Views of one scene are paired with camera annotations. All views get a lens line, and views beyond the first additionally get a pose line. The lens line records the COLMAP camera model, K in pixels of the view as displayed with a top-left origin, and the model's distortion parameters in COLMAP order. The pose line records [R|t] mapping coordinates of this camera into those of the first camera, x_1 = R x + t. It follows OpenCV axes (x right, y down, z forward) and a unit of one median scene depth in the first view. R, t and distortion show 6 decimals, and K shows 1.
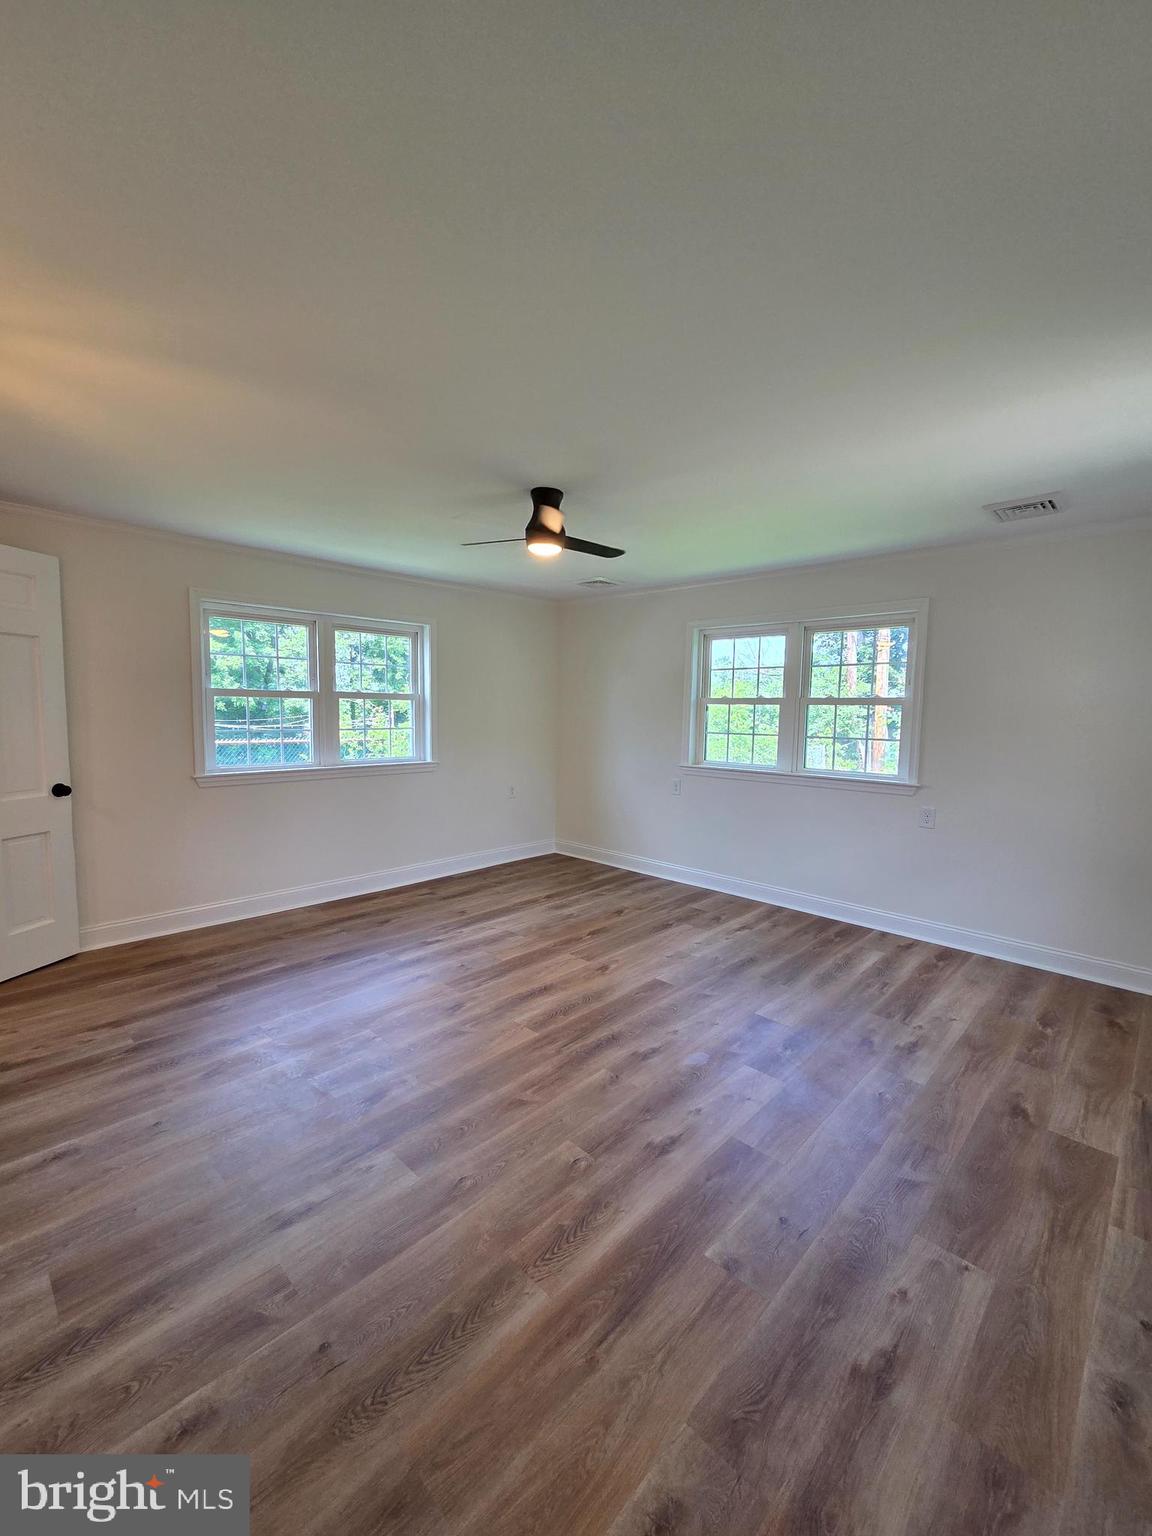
lens RADIAL K [[627.7, 0, 575.7], [0, 627.7, 769.5], [0, 0, 1]] dist [0.005260, -0.001611]
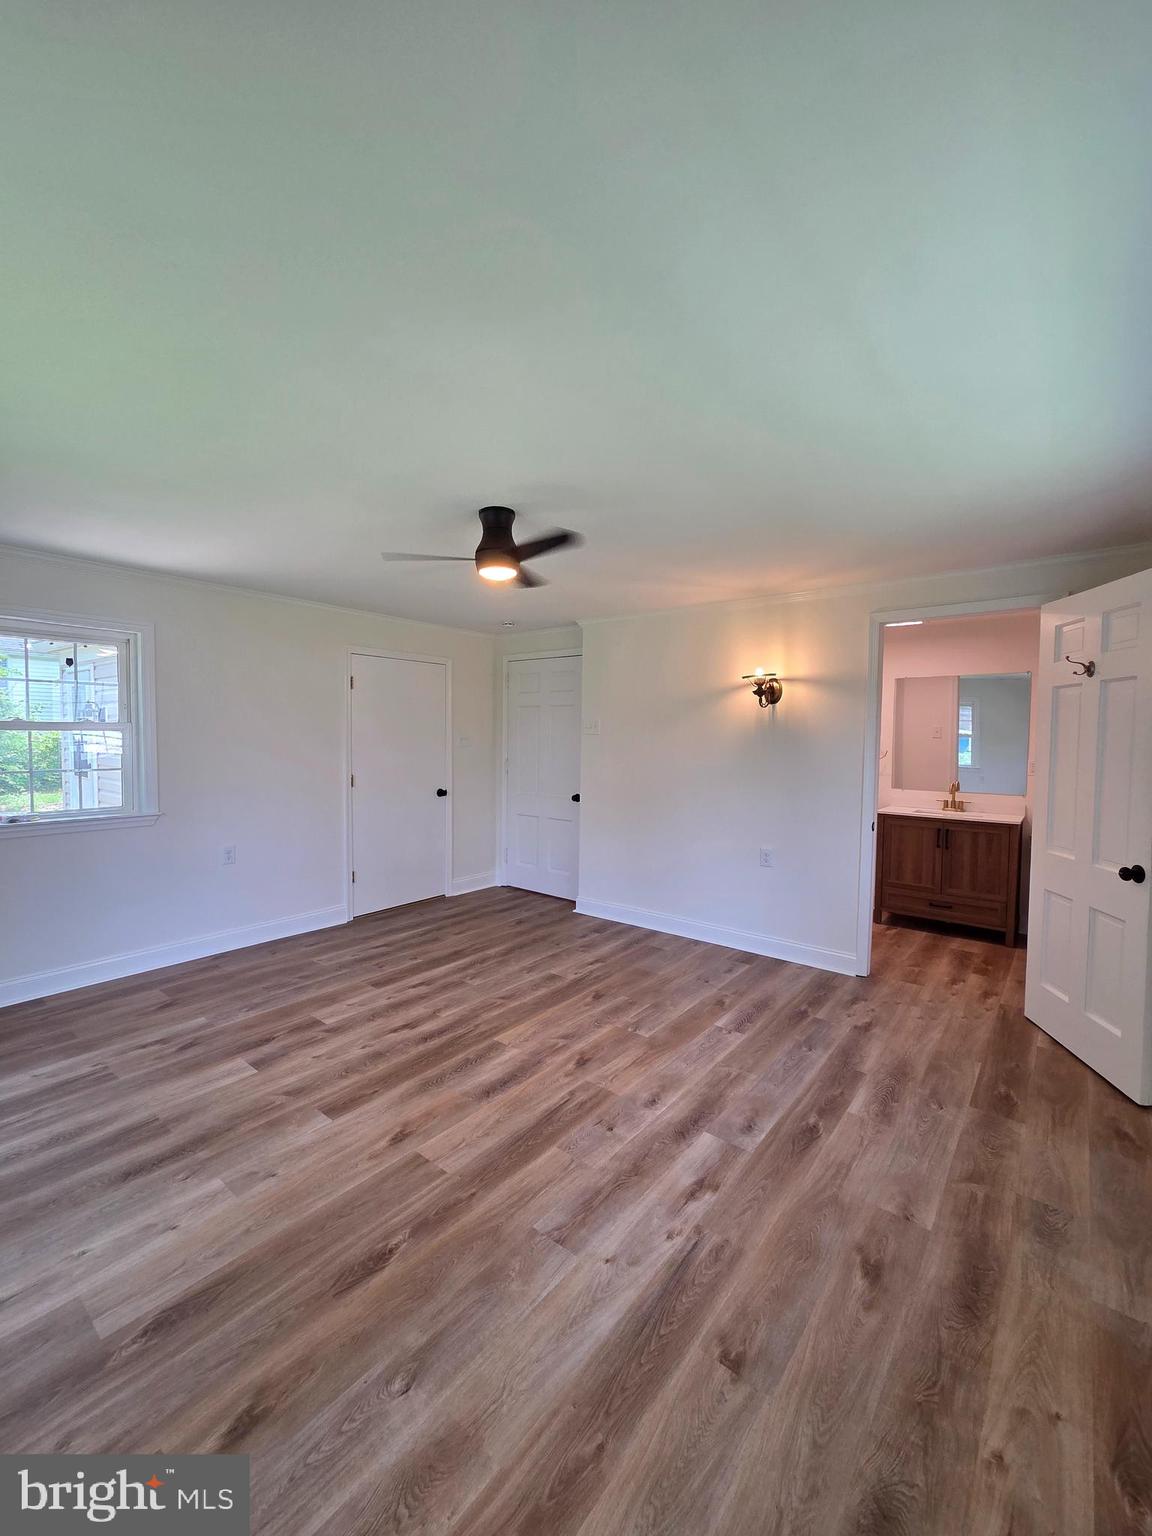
lens RADIAL K [[627.7, 0, 573.6], [0, 627.7, 759.5], [0, 0, 1]] dist [0.005260, -0.001611]
pose [[-0.995548, -0.025417, -0.090765, -0.083796], [-0.037485, 0.990295, 0.133831, -0.215158], [0.086482, 0.136637, -0.986839, 1.984742]]
